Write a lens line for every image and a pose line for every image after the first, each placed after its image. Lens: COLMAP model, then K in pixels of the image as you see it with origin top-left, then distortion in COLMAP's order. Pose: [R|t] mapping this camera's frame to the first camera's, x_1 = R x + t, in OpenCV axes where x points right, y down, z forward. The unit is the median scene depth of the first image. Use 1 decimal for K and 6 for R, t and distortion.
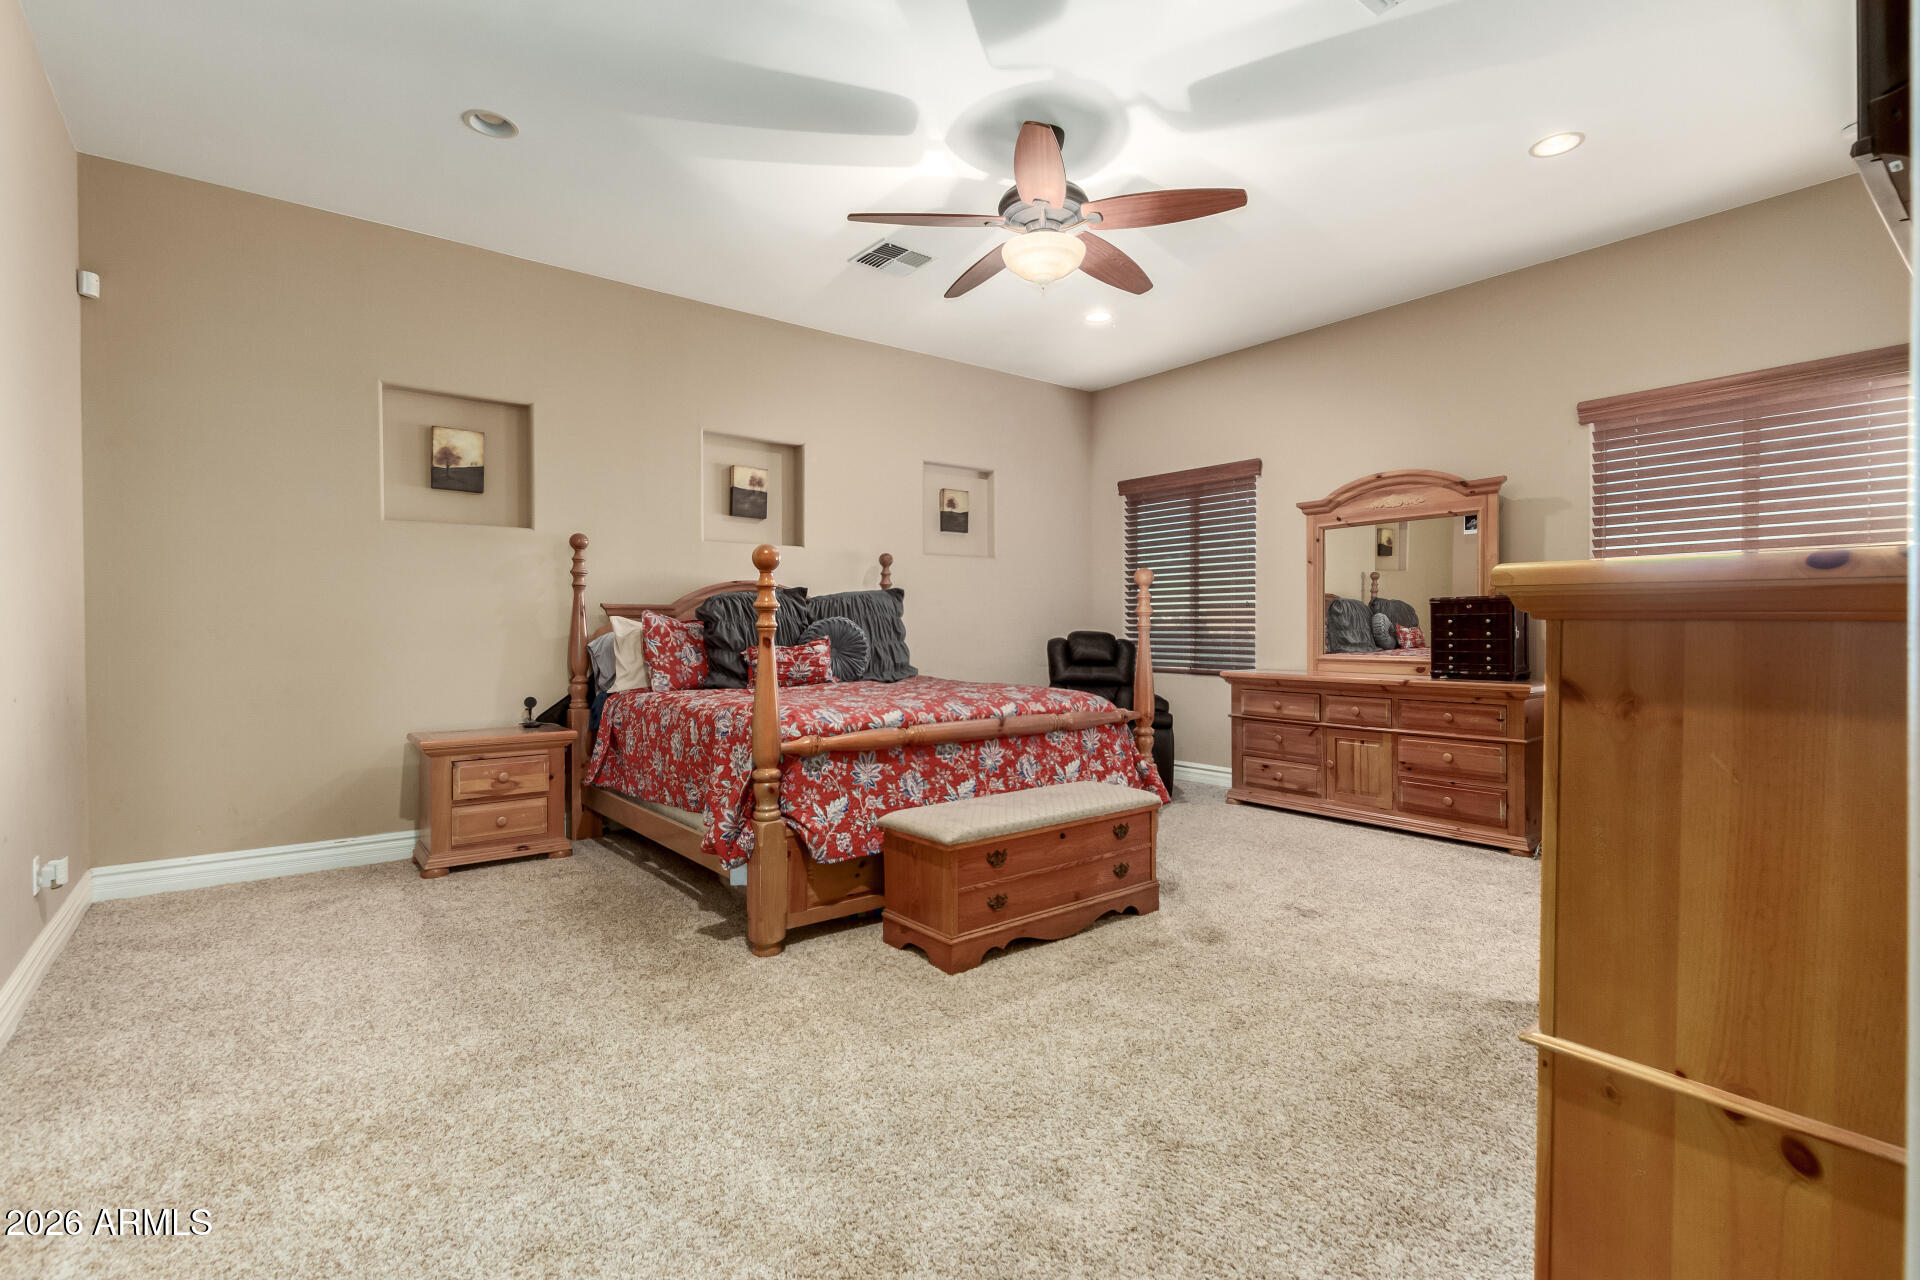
lens RADIAL K [[897.1, 0, 952.3], [0, 897.1, 635.8], [0, 0, 1]] dist [0.012571, -0.003939]
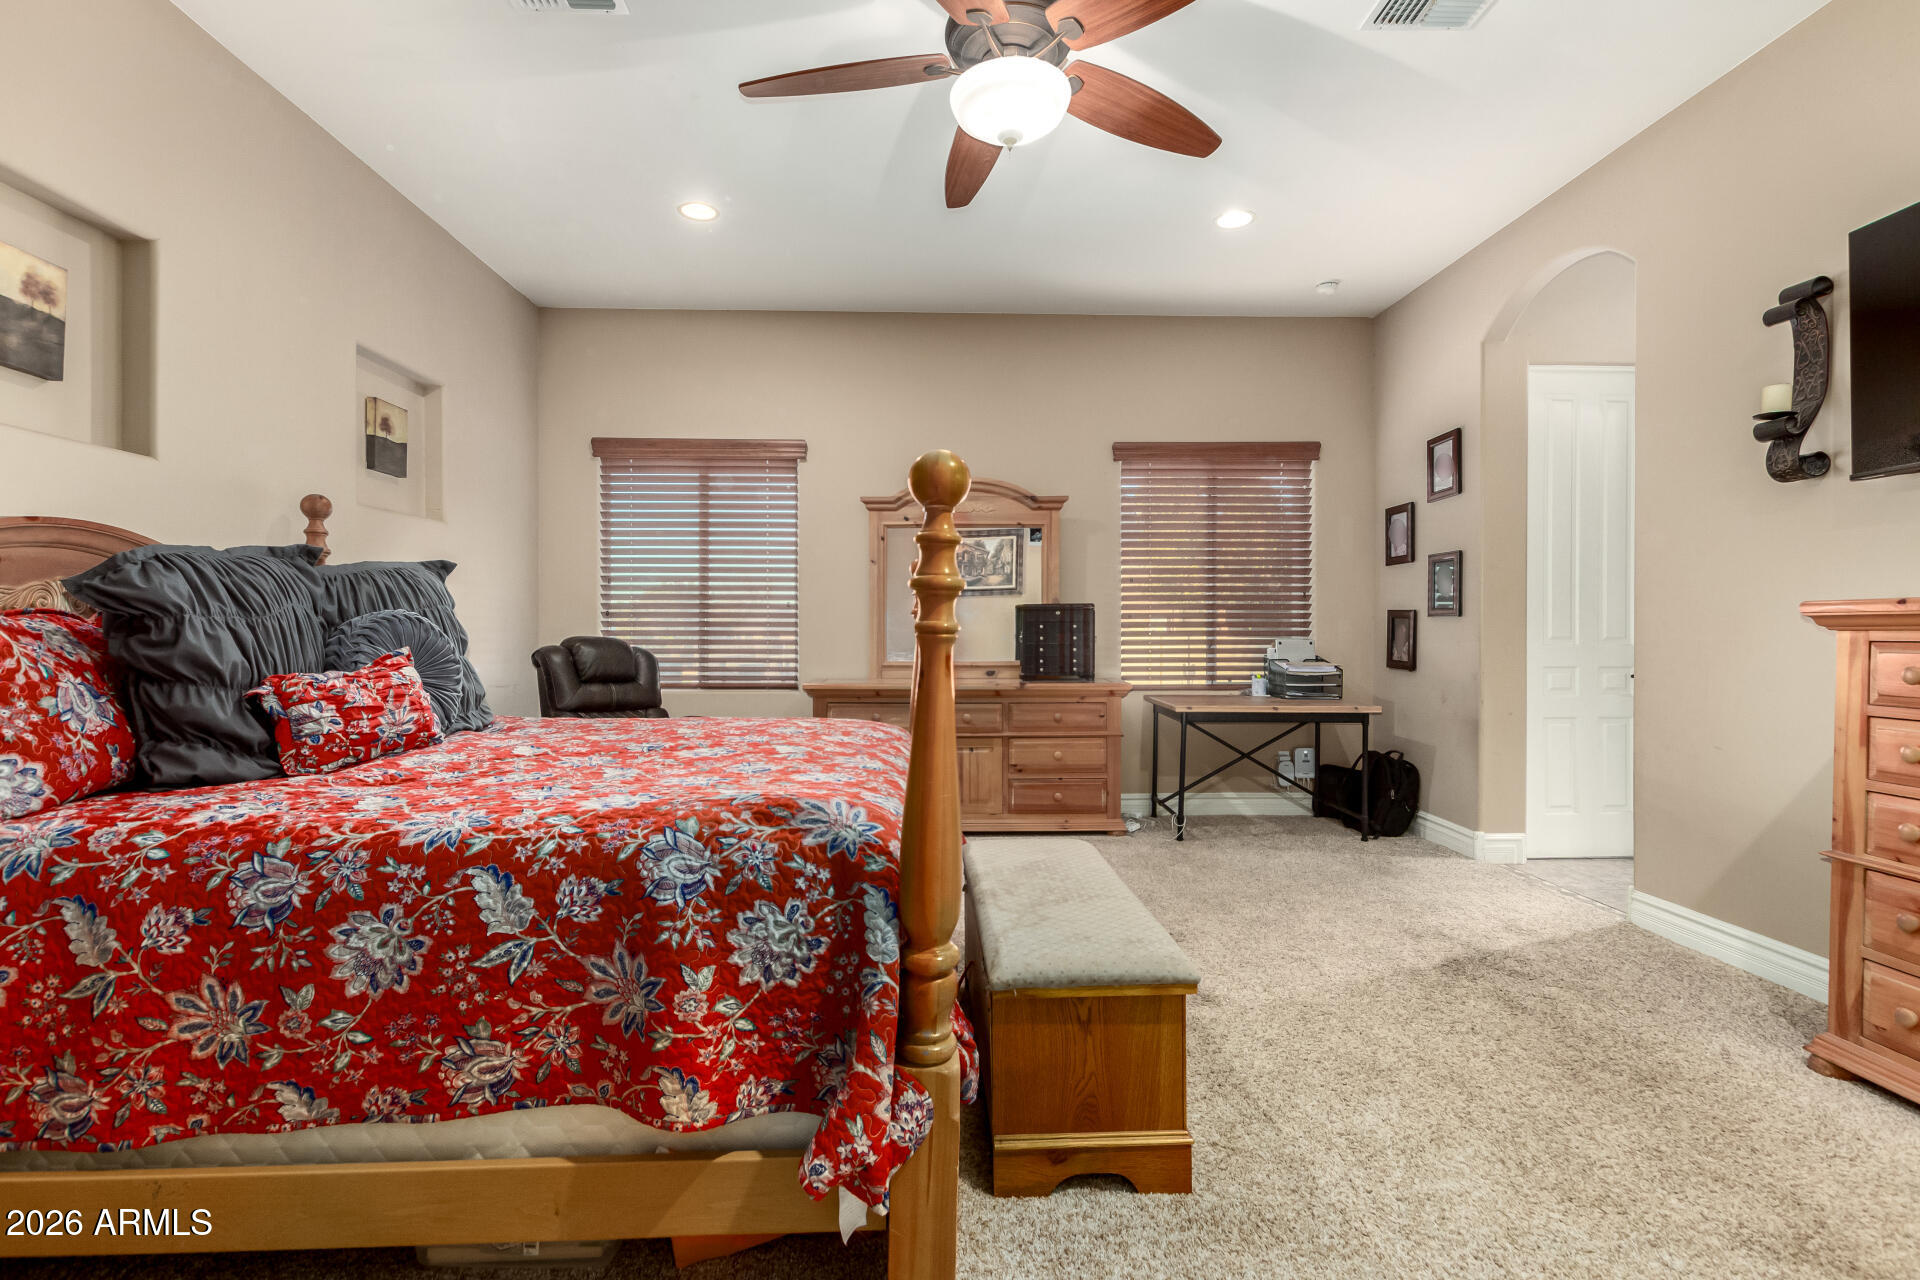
lens RADIAL K [[897.1, 0, 952.3], [0, 897.1, 635.8], [0, 0, 1]] dist [0.012571, -0.003939]
pose [[0.589434, -0.002000, 0.807814, -0.356165], [0.005775, 0.999982, -0.001739, -0.003933], [-0.807796, 0.005690, 0.589435, 0.454450]]
